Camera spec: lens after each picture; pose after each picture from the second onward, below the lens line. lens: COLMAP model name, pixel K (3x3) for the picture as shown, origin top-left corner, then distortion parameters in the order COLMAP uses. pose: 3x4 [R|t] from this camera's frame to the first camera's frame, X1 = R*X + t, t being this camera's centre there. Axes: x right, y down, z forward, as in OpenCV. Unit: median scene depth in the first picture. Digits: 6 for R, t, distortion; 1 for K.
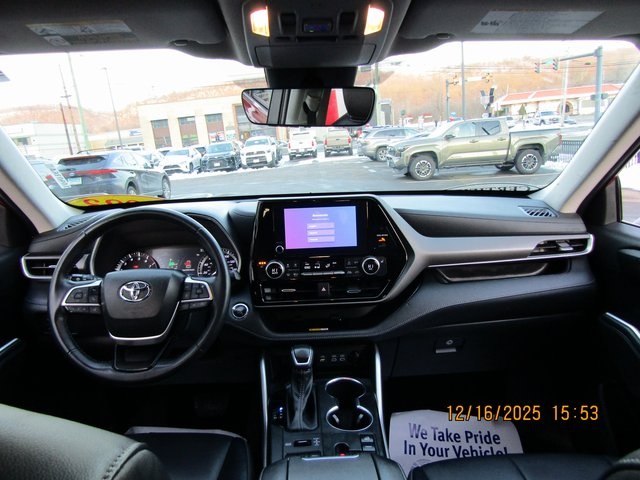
lens RADIAL K [[474.5, 0, 319.5], [0, 474.5, 236.0], [0, 0, 1]] dist [-0.008796, 0.010010]
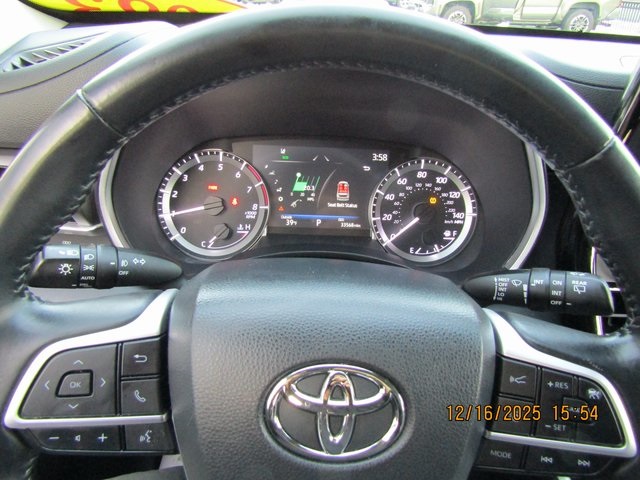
lens RADIAL K [[474.5, 0, 318.0], [0, 474.5, 243.0], [0, 0, 1]] dist [-0.008796, 0.010010]
pose [[0.996245, 0.079993, 0.033129, -0.311662], [-0.086296, 0.948444, 0.304972, -0.018513], [-0.007026, -0.306685, 0.951785, 0.617935]]
